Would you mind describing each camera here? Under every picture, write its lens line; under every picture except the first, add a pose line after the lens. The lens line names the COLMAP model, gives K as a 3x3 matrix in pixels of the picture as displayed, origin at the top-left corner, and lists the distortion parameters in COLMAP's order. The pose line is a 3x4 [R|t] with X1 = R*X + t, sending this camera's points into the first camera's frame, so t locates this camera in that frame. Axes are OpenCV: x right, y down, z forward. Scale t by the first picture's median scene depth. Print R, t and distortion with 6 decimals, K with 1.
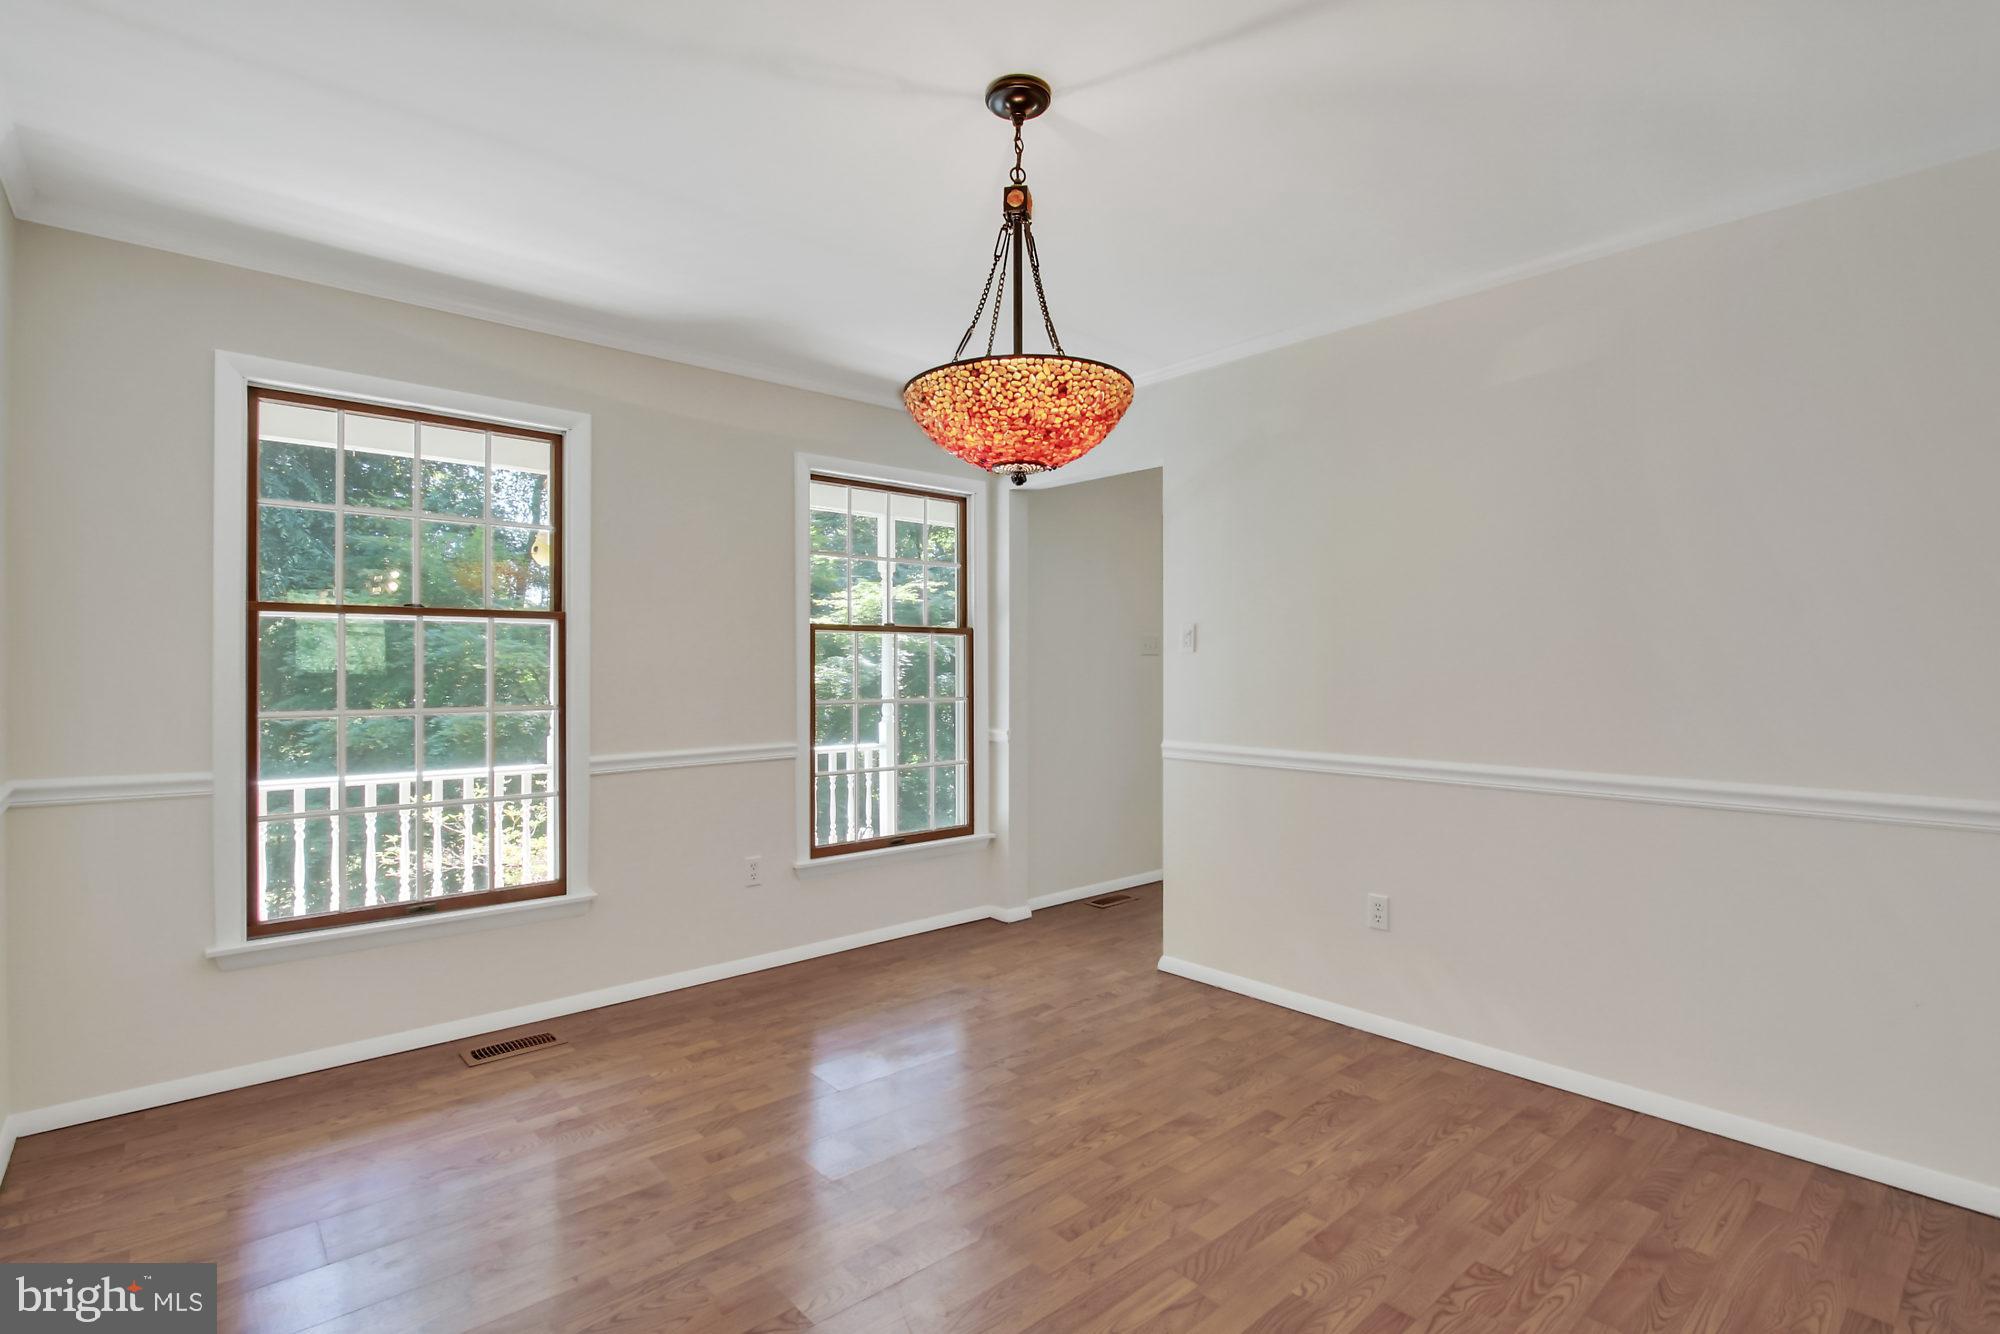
lens RADIAL K [[934.4, 0, 998.2], [0, 934.4, 669.7], [0, 0, 1]] dist [-0.011149, 0.000091]
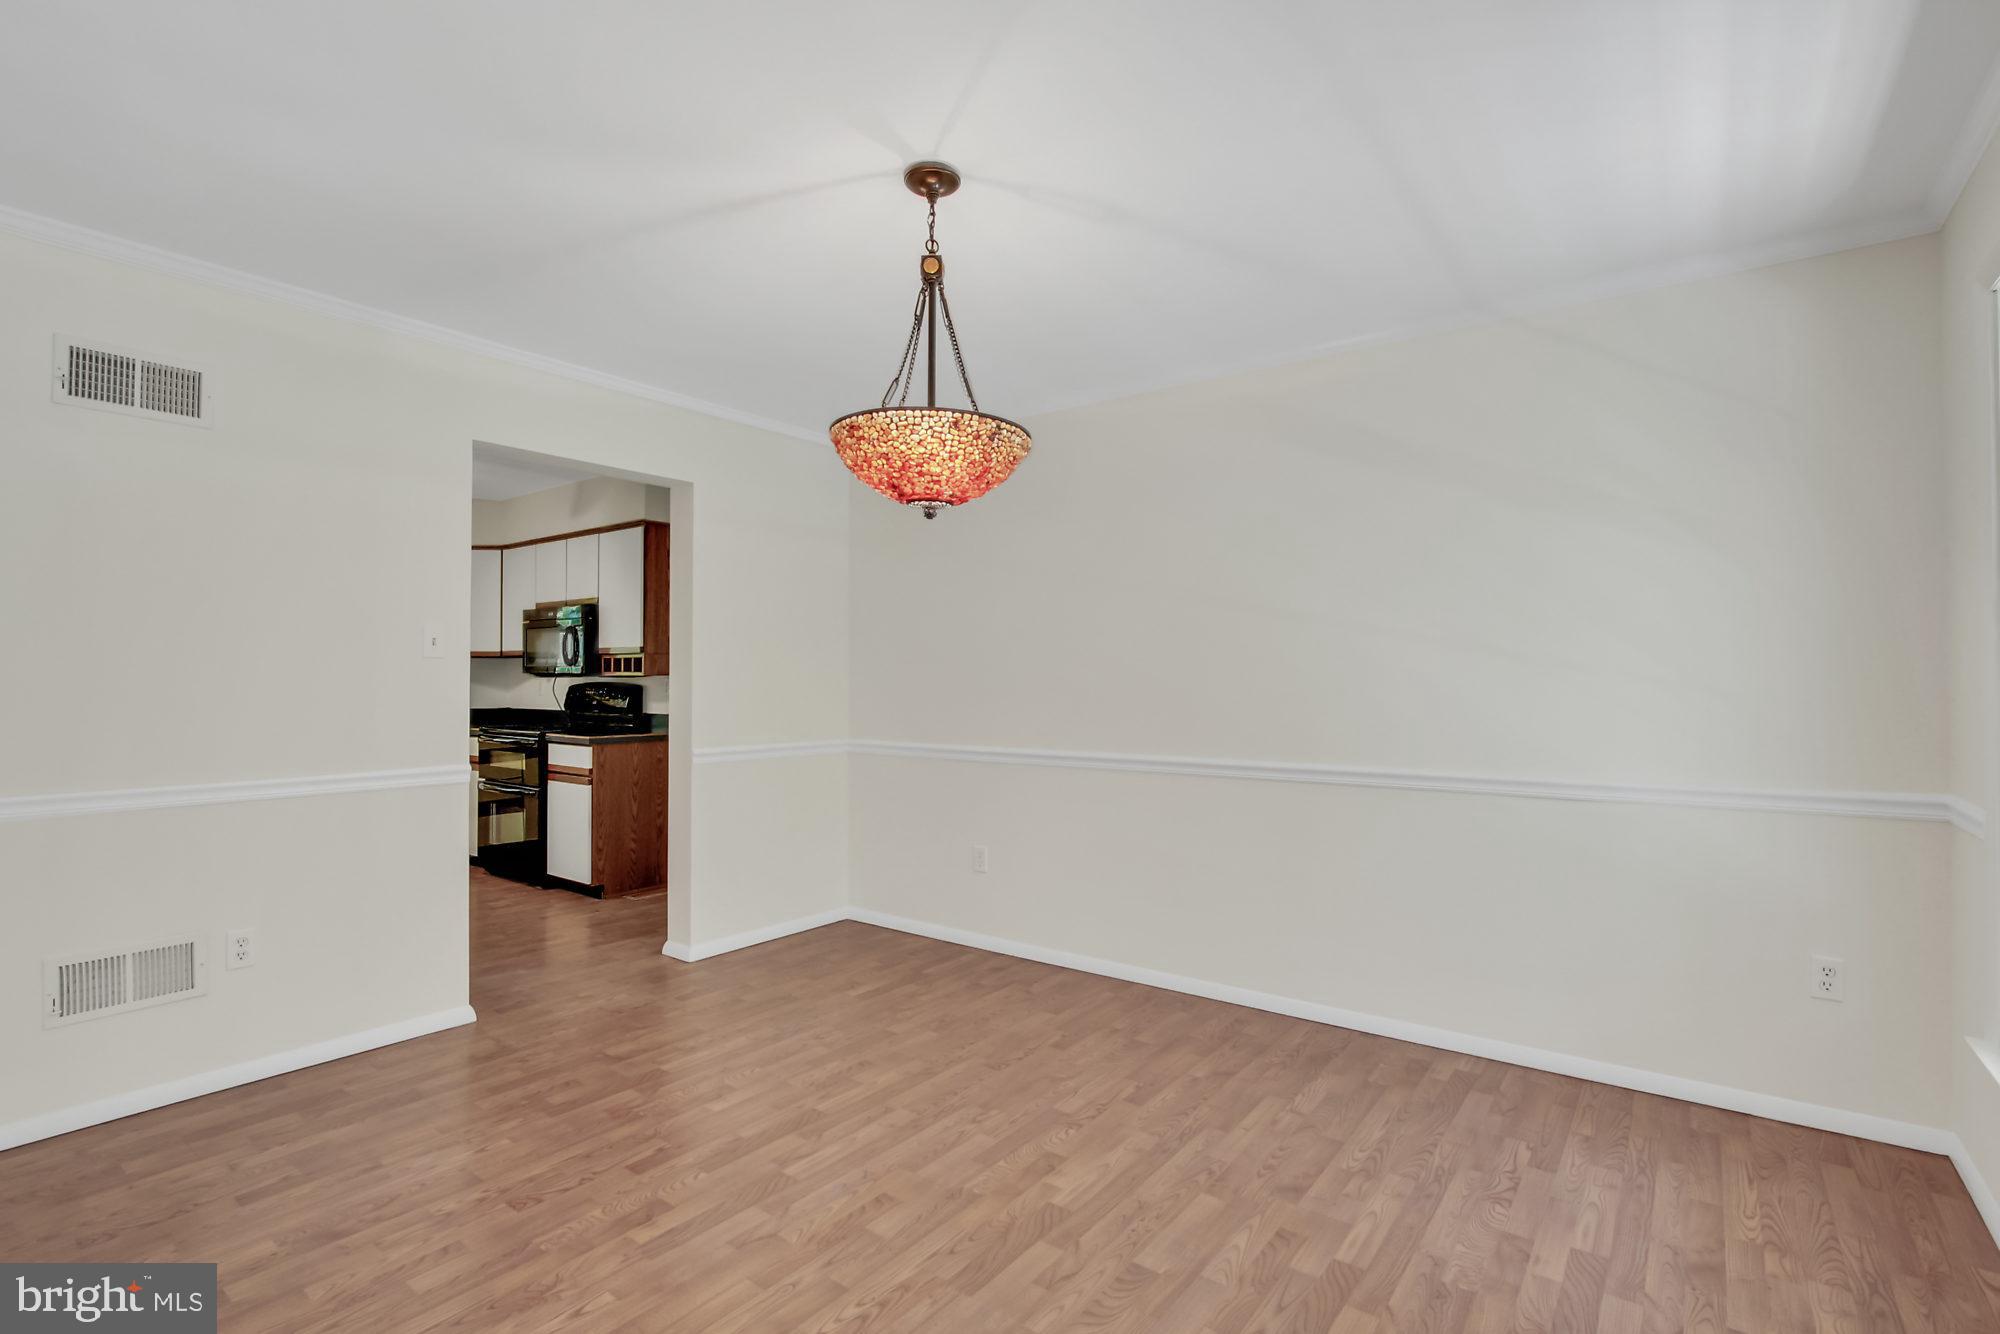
lens RADIAL K [[934.4, 0, 1001.0], [0, 934.4, 675.6], [0, 0, 1]] dist [-0.011149, 0.000091]
pose [[-0.979428, -0.003353, -0.201766, 0.153228], [-0.002158, 0.999979, -0.006146, -0.002473], [0.201782, -0.005584, -0.979414, 1.959920]]
